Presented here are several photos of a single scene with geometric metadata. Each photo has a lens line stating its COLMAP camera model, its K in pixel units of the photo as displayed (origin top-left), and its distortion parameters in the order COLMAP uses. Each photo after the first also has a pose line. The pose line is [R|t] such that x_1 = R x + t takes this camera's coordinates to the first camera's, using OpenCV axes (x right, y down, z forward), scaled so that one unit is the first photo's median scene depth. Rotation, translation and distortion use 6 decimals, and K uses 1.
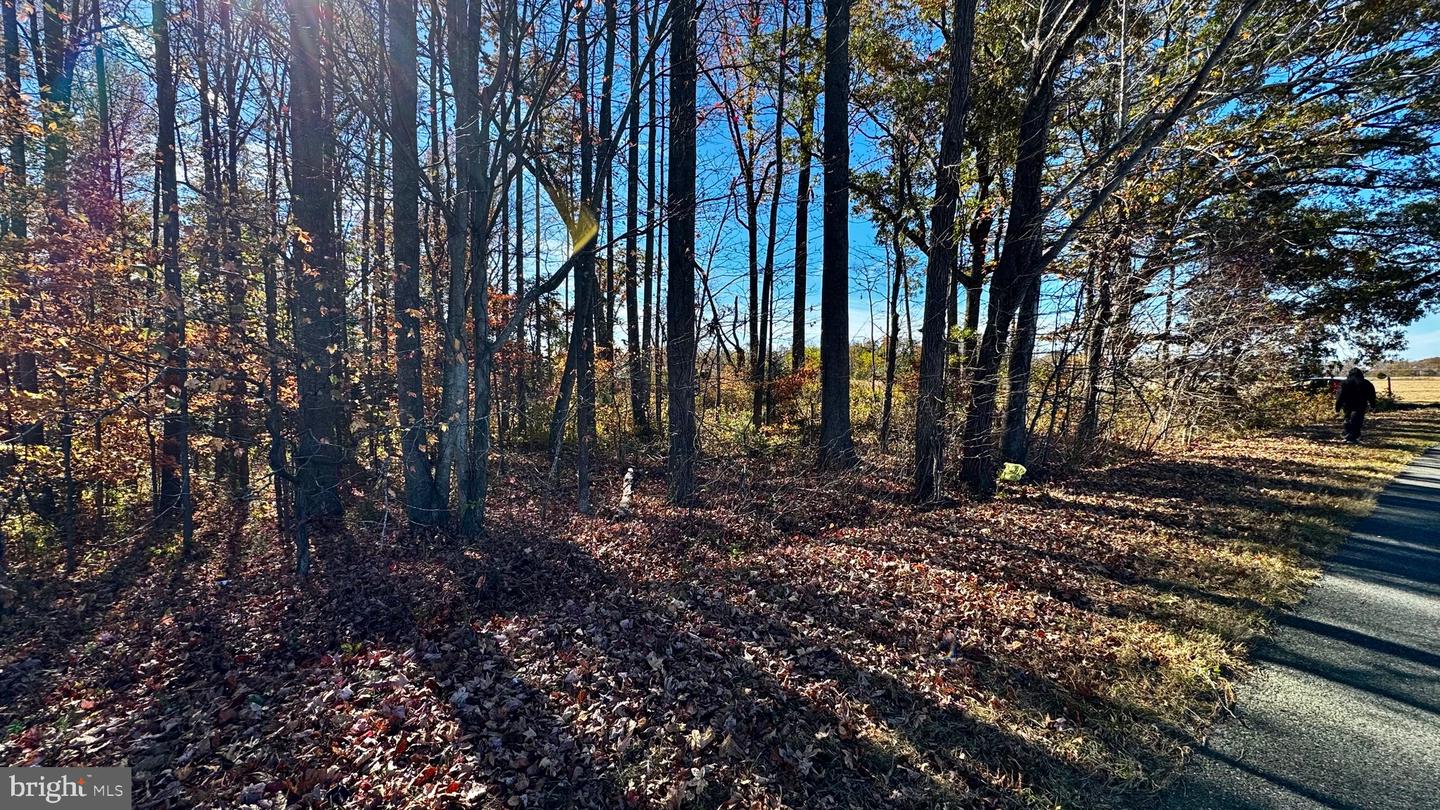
lens RADIAL K [[567.6, 0, 717.5], [0, 567.6, 404.5], [0, 0, 1]] dist [0.000527, -0.000043]
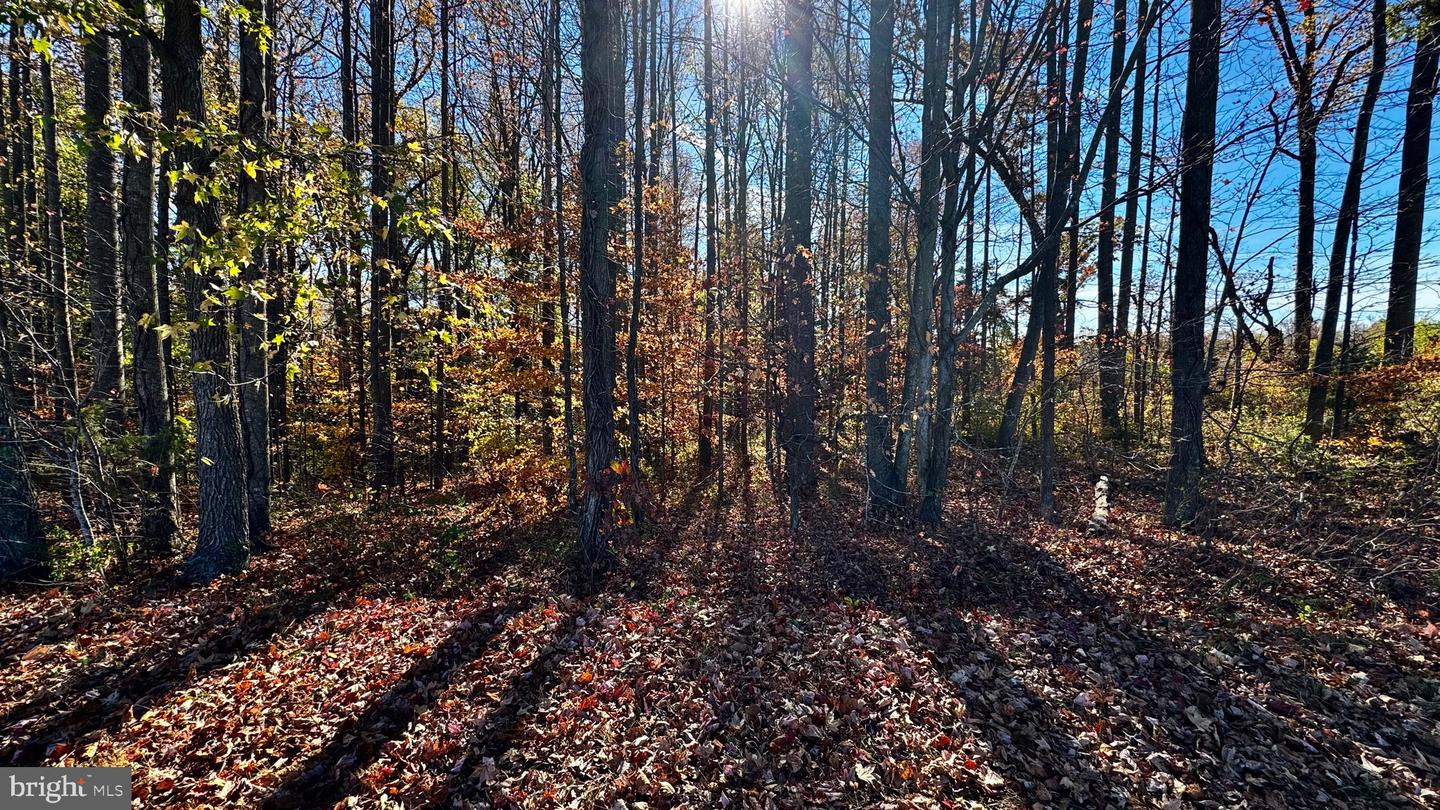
lens RADIAL K [[567.6, 0, 718.2], [0, 567.6, 403.0], [0, 0, 1]] dist [0.000527, -0.000043]
pose [[0.754000, 0.036617, -0.655854, -0.097992], [-0.030225, 0.999322, 0.021046, 0.007538], [0.656179, 0.003954, 0.754595, -0.047211]]
